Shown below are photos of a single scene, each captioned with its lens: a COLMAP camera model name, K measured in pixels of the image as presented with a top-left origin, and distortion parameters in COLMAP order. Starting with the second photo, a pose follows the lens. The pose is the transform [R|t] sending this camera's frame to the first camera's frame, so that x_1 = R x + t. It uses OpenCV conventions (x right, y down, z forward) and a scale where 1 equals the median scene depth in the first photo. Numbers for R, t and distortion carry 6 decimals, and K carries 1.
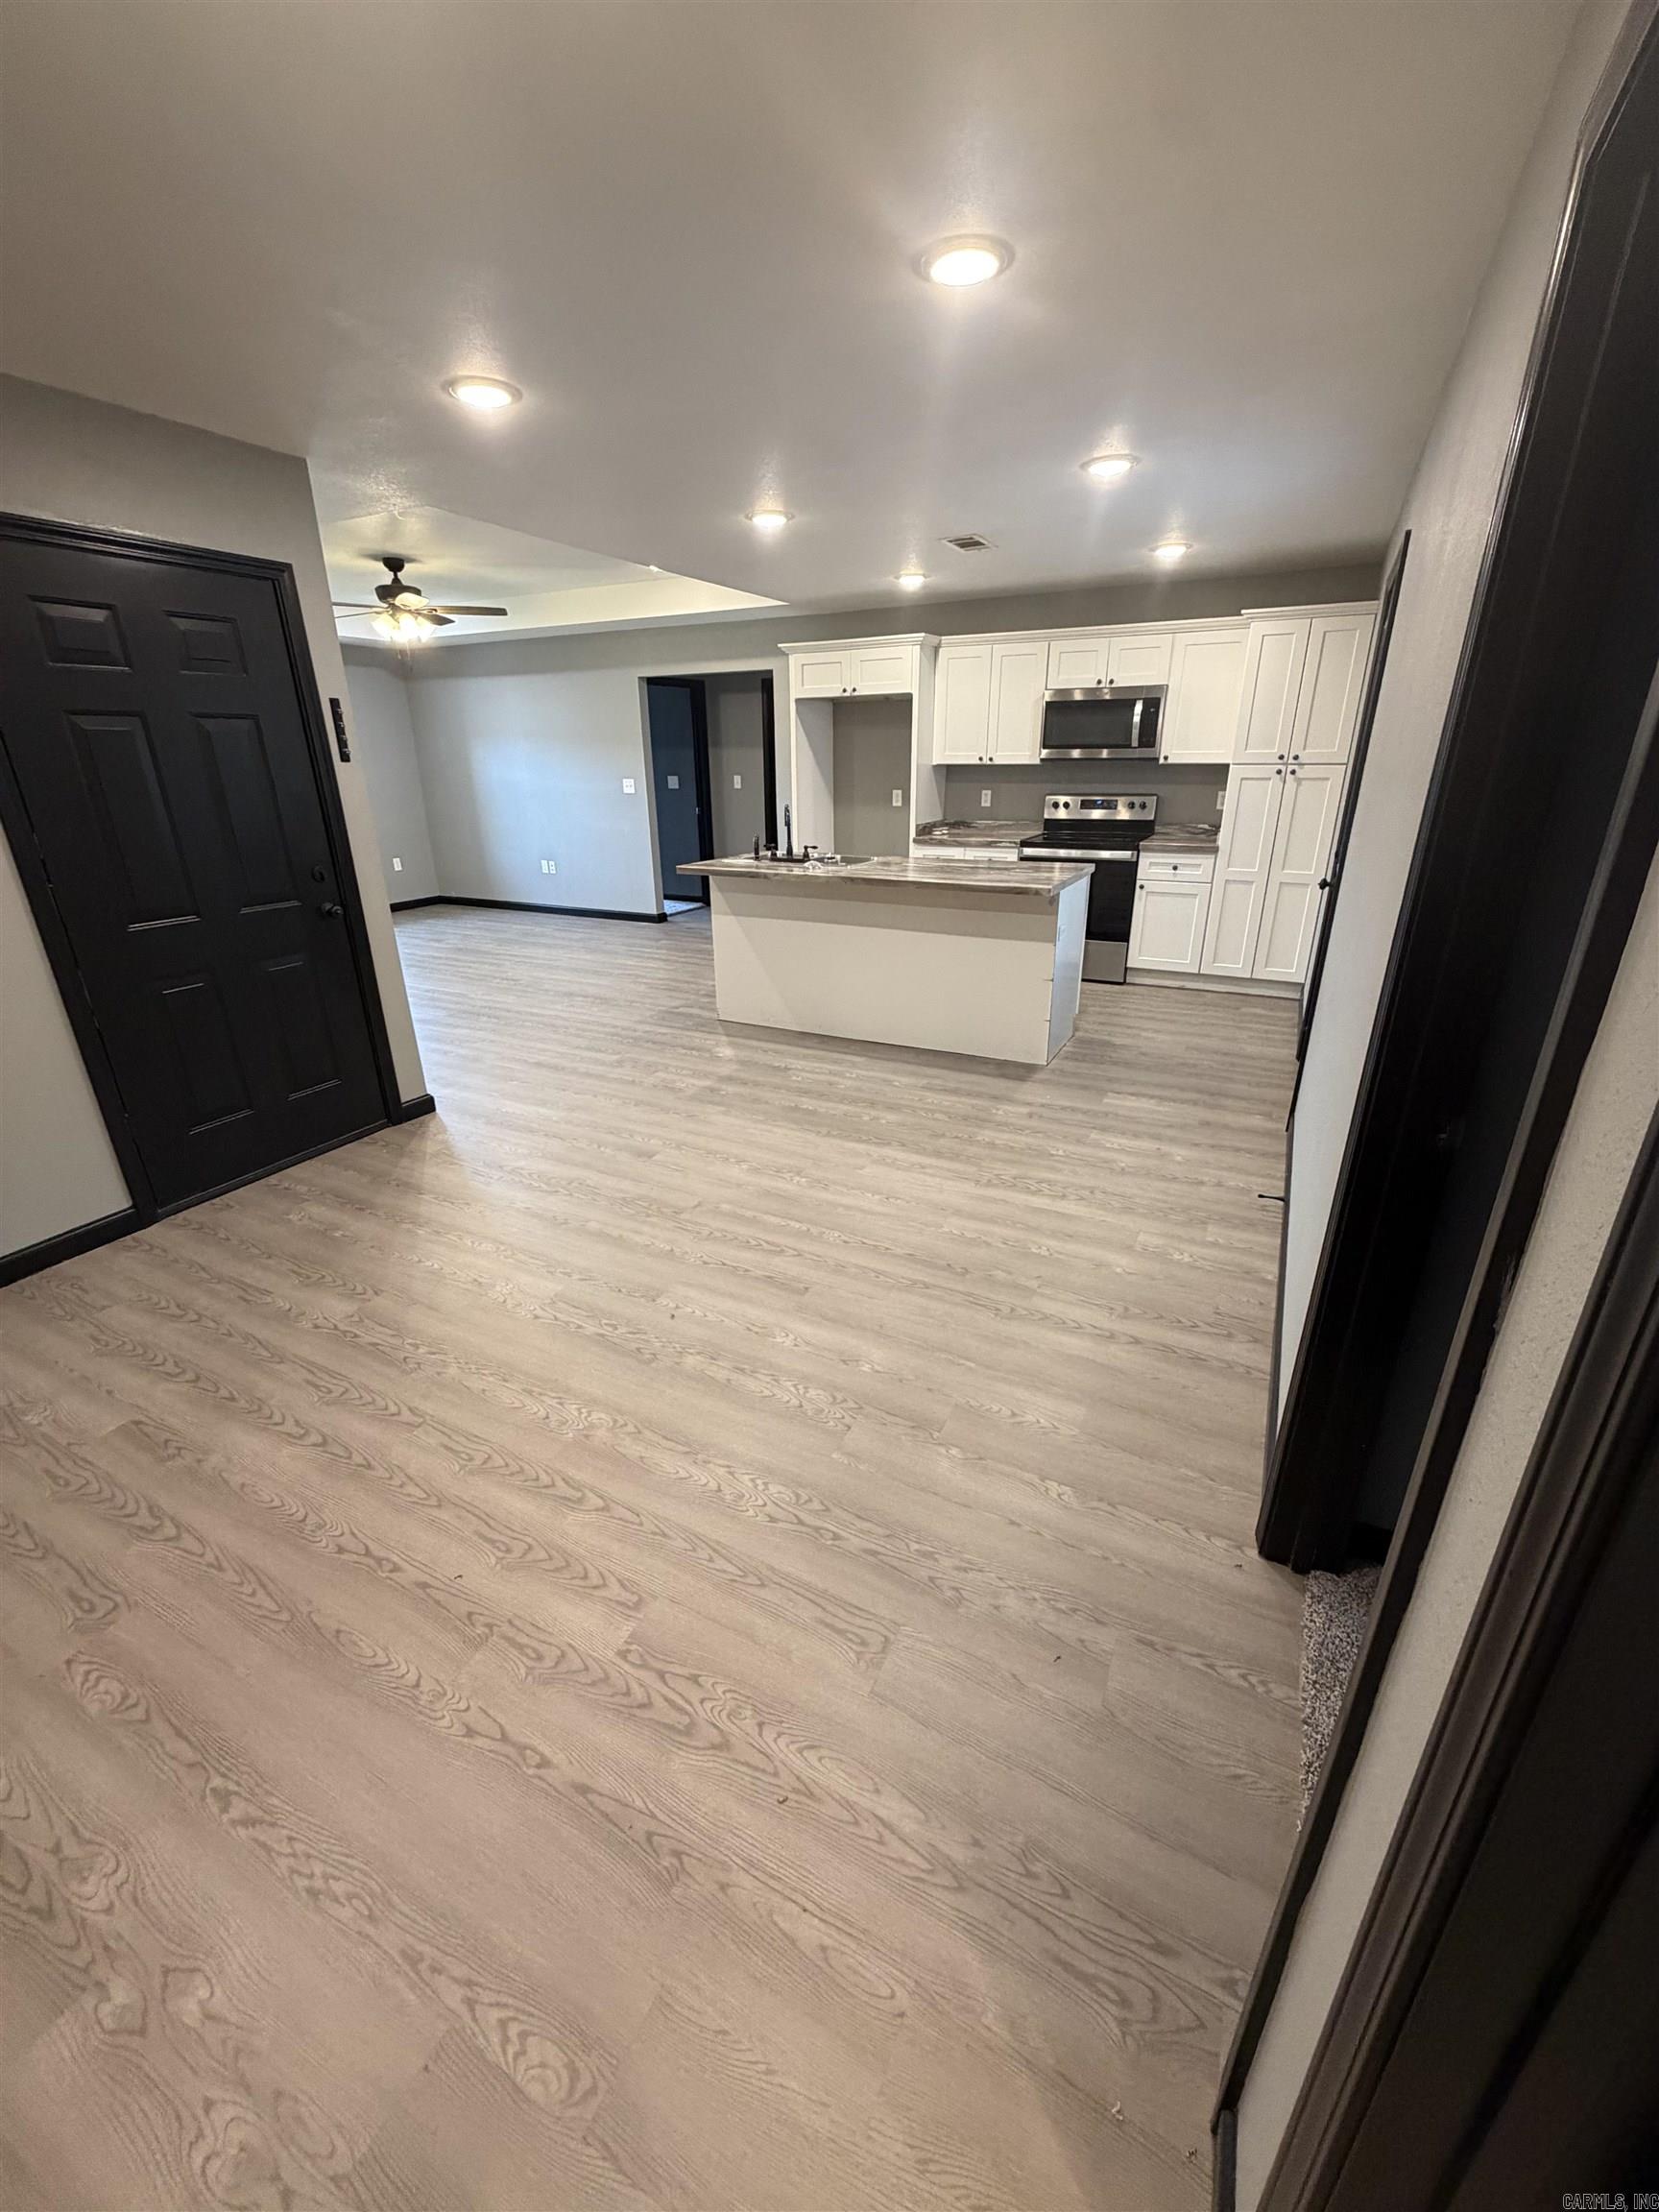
lens RADIAL K [[882.4, 0, 821.8], [0, 882.4, 1111.3], [0, 0, 1]] dist [0.000220, -0.000039]
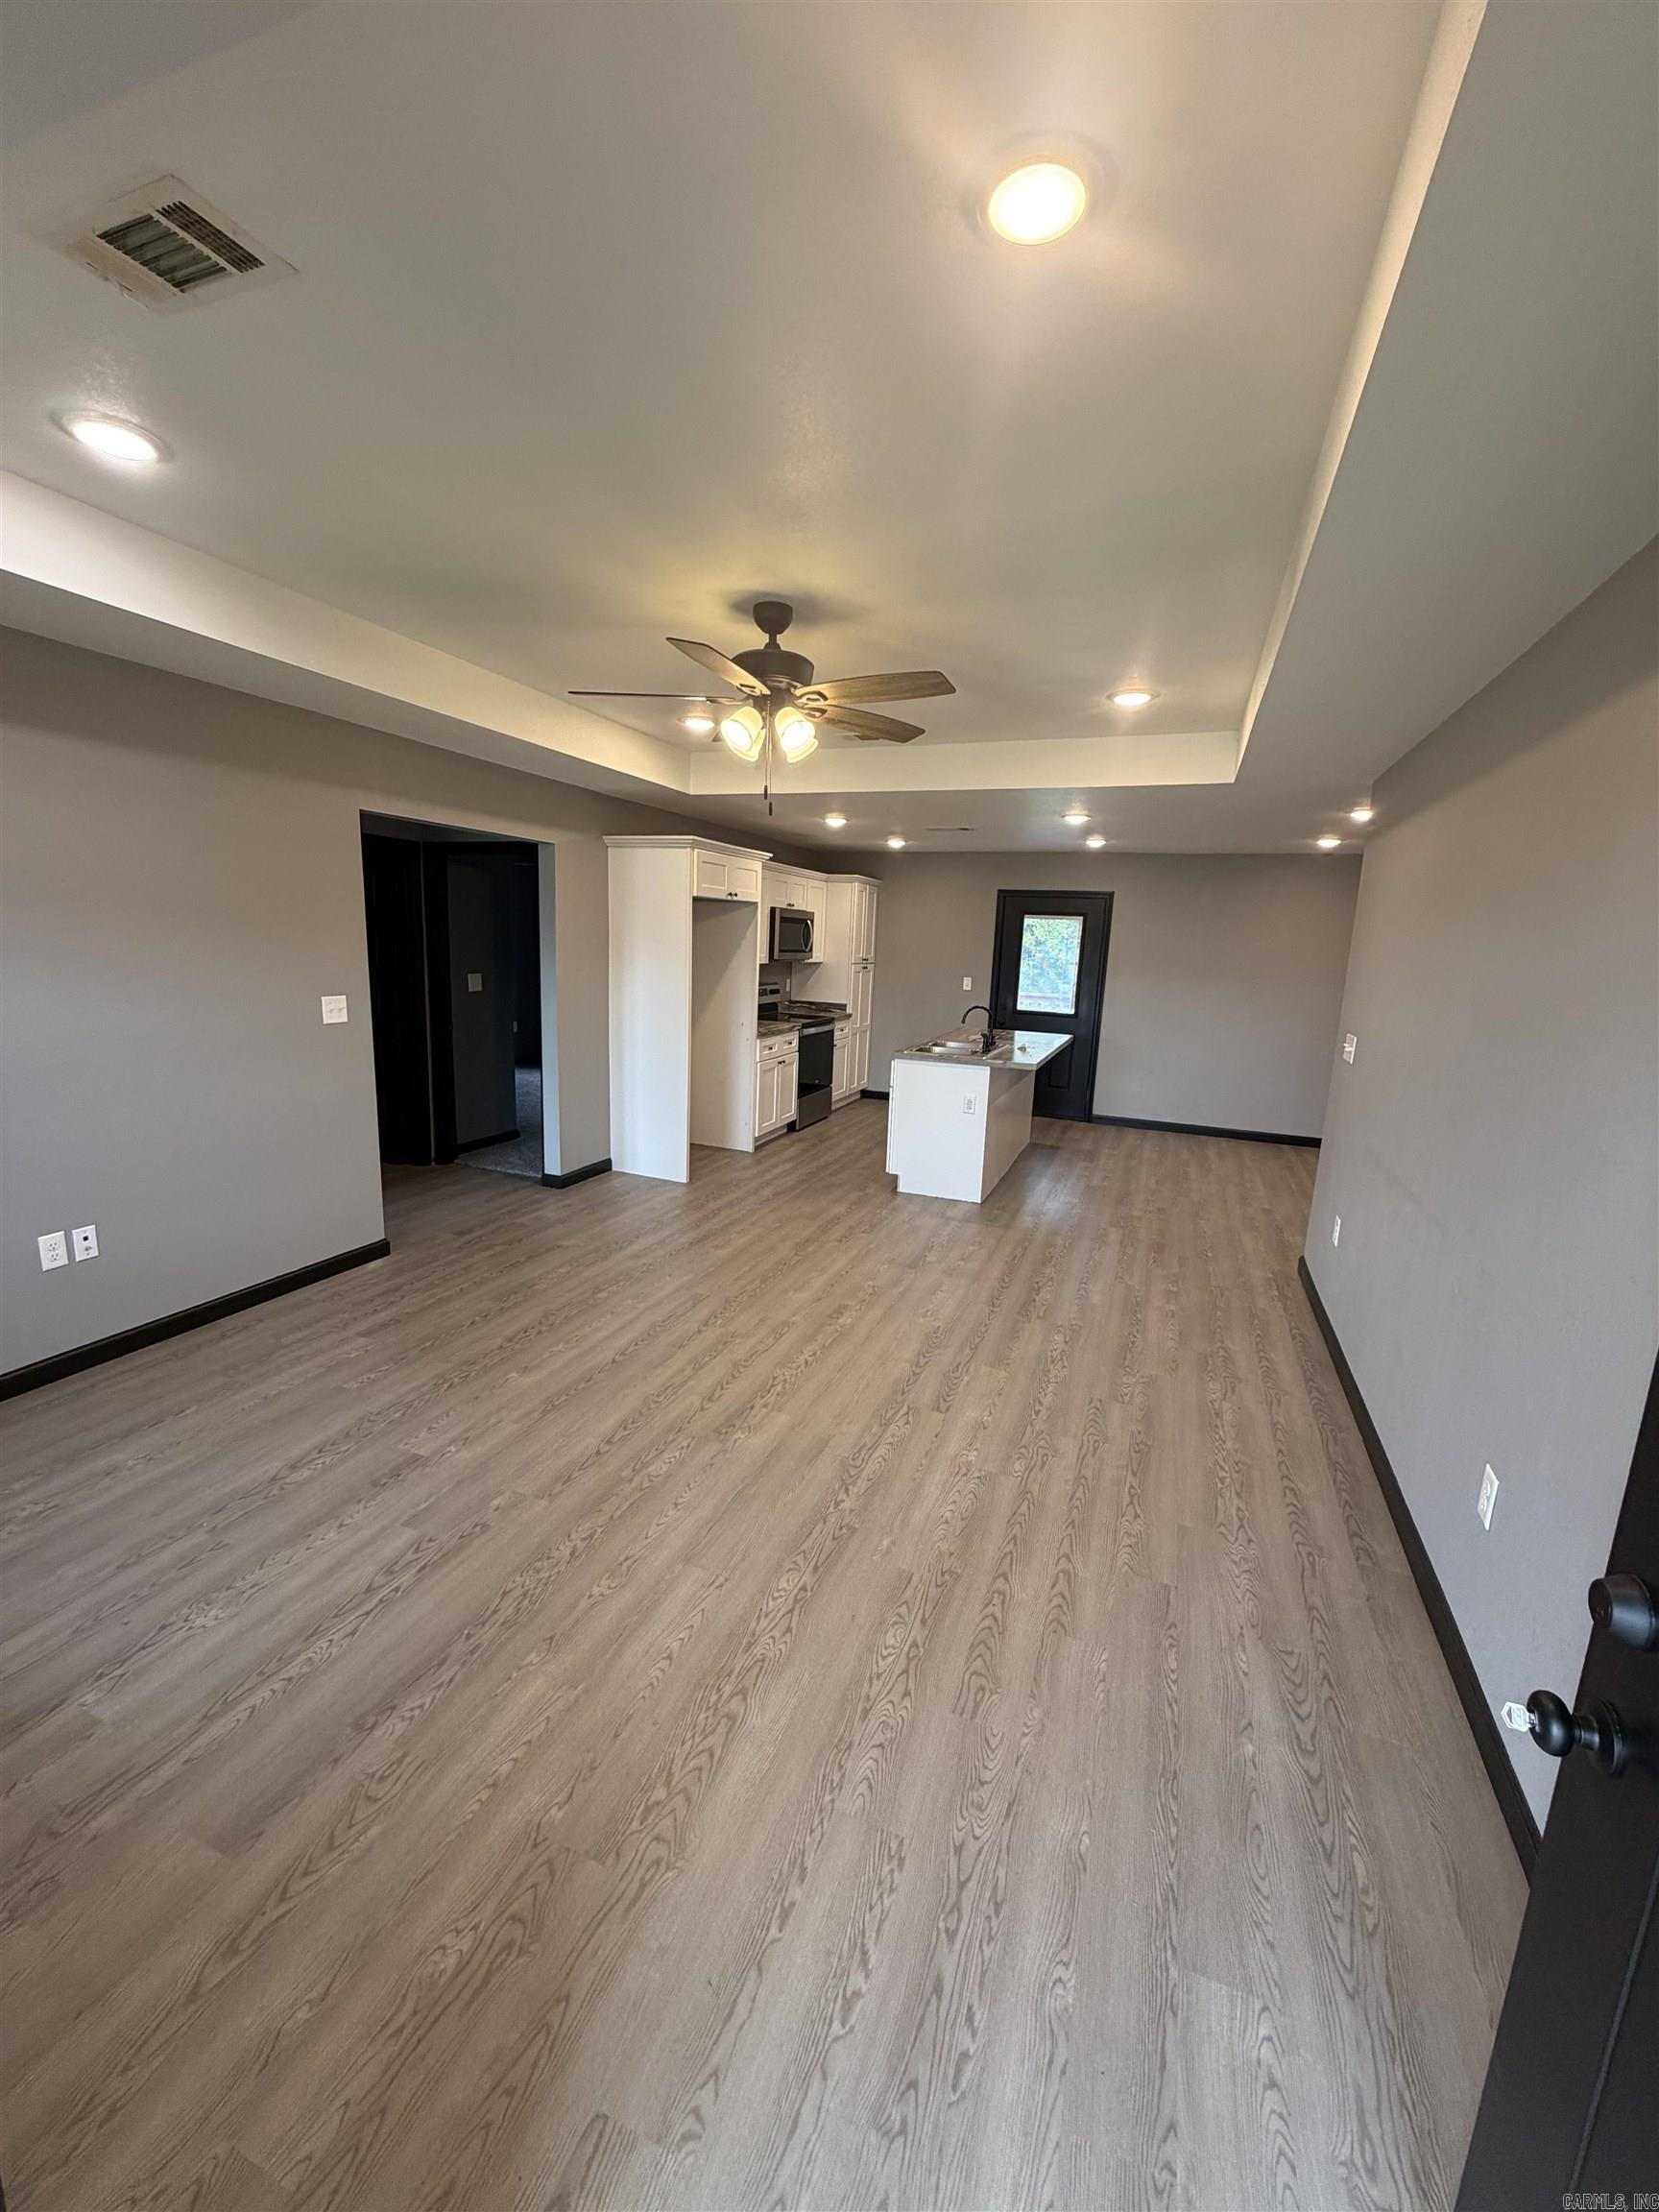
lens RADIAL K [[882.4, 0, 821.8], [0, 882.4, 1111.3], [0, 0, 1]] dist [0.000220, -0.000039]
pose [[-0.112745, -0.195377, 0.974226, -1.074274], [0.325172, 0.919232, 0.221980, -0.487114], [-0.938910, 0.341818, -0.040108, 1.131783]]
